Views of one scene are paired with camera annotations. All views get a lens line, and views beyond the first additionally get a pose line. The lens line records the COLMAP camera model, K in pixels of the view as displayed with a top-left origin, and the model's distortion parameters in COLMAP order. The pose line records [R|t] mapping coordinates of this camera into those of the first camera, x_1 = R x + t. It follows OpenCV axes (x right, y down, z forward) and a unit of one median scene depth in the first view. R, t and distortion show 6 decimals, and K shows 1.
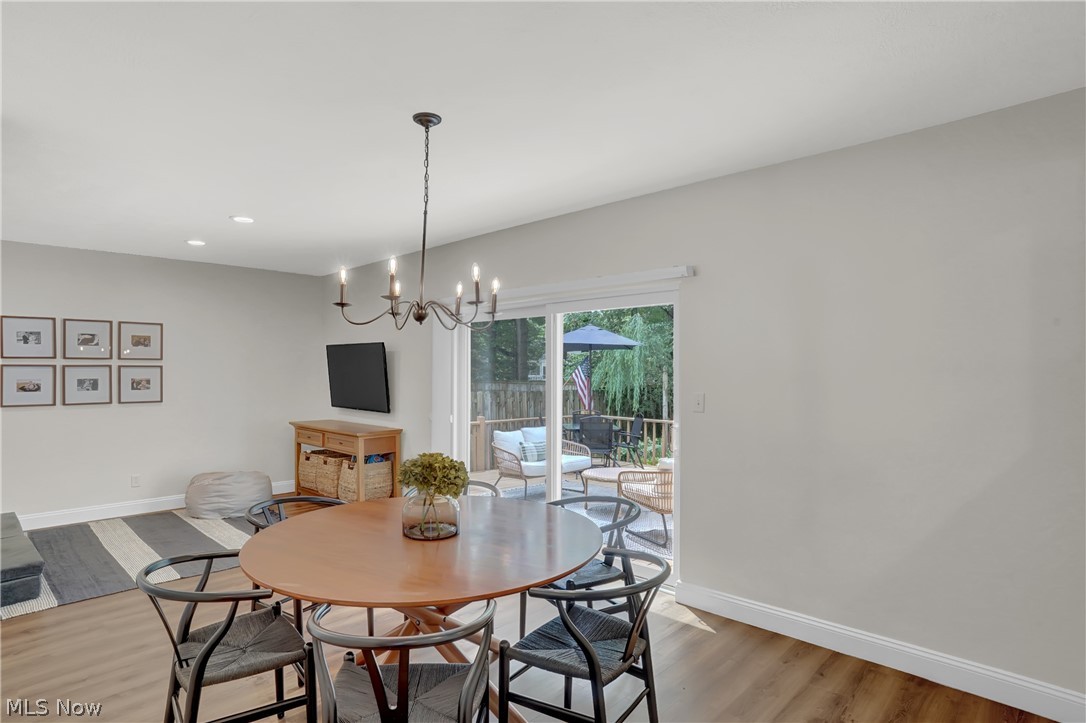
lens RADIAL K [[577.7, 0, 543.0], [0, 577.7, 361.5], [0, 0, 1]] dist [-0.028635, 0.000091]
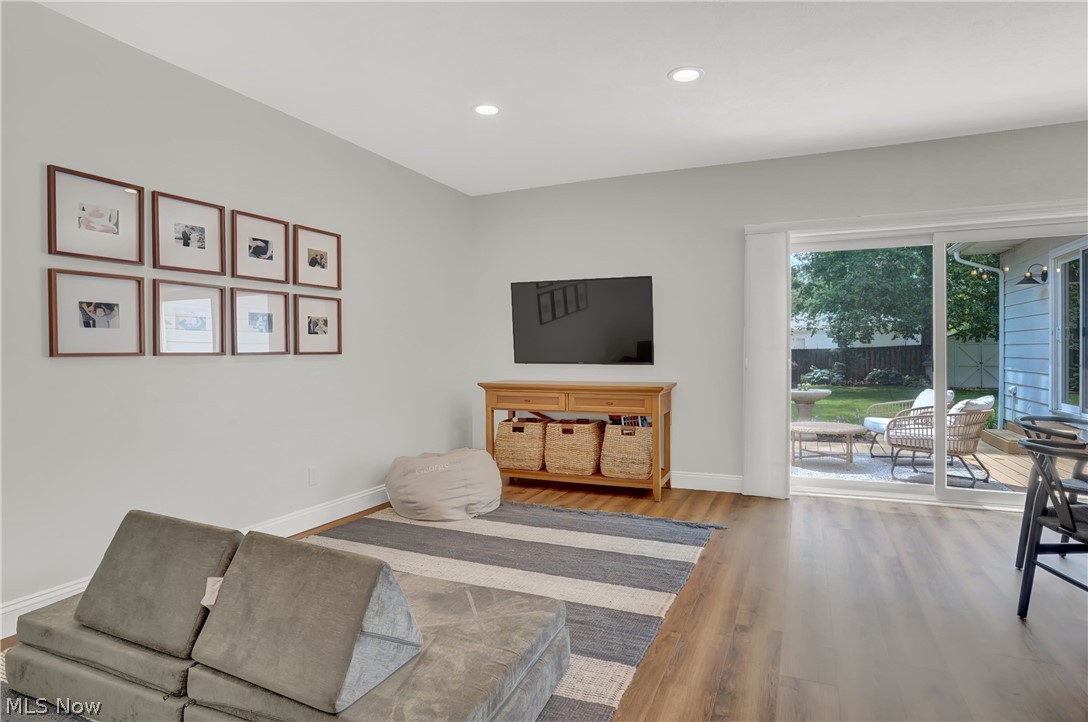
lens RADIAL K [[591.2, 0, 544.0], [0, 591.2, 361.0], [0, 0, 1]] dist [-0.049470, -0.000364]
pose [[0.934842, -0.009786, 0.354928, -0.704665], [-0.001147, 0.999532, 0.030581, 0.059527], [-0.355062, -0.028996, 0.934393, 0.285815]]
